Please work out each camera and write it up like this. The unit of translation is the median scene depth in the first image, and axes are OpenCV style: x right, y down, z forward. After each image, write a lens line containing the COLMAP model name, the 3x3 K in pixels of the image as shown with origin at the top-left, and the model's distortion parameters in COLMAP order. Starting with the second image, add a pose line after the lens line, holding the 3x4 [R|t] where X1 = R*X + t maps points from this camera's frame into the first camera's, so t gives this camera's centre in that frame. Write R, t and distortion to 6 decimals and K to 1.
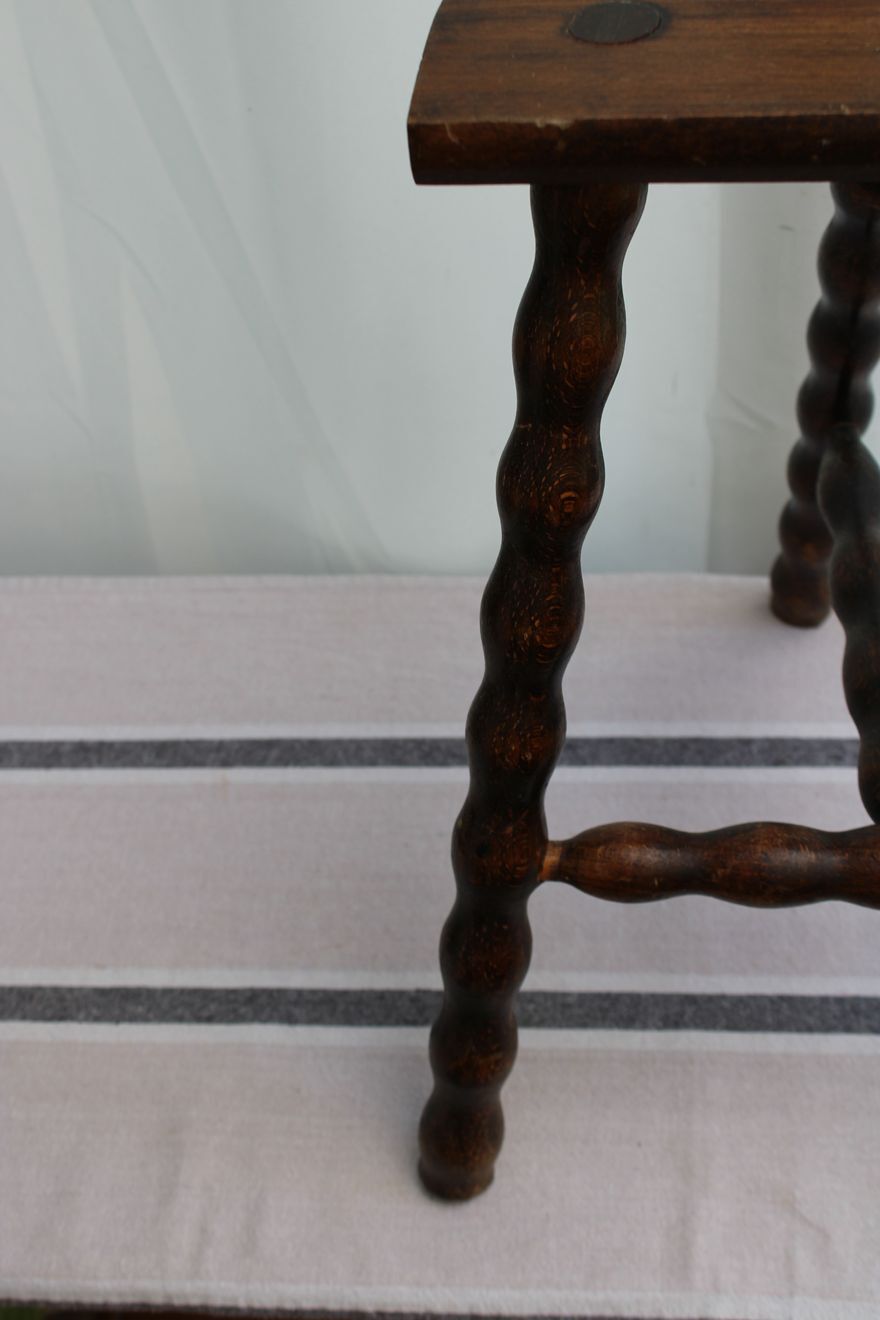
lens RADIAL K [[2006.6, 0, 437.5], [0, 2006.6, 664.9], [0, 0, 1]] dist [-0.030356, 0.000000]
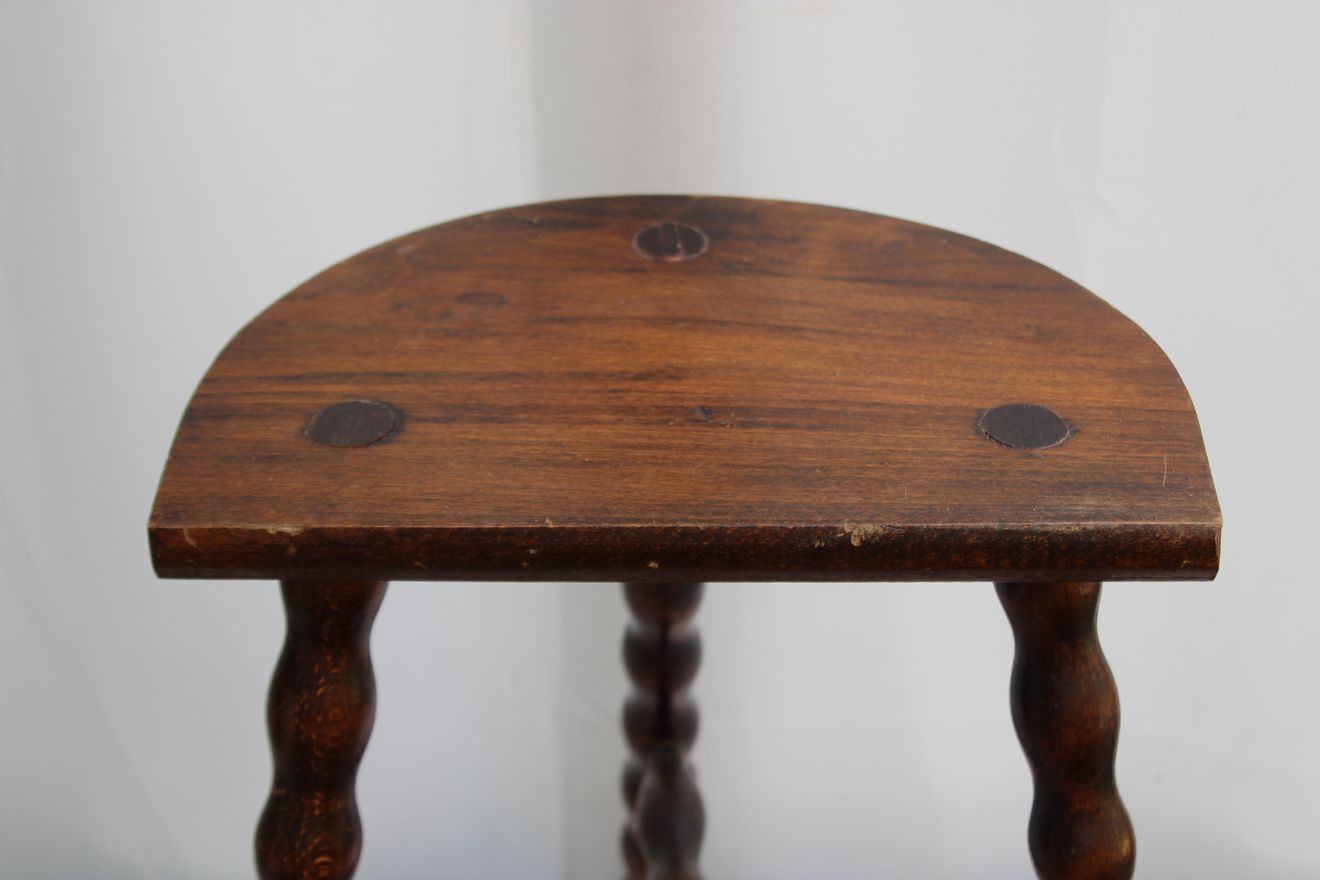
lens RADIAL K [[2758.1, 0, 655.9], [0, 2758.1, 443.2], [0, 0, 1]] dist [0.085706, 0.000000]
pose [[0.994064, 0.004655, 0.108693, 0.074442], [0.014779, 0.984046, -0.177301, -0.039352], [-0.107785, 0.177855, 0.978136, -0.379858]]
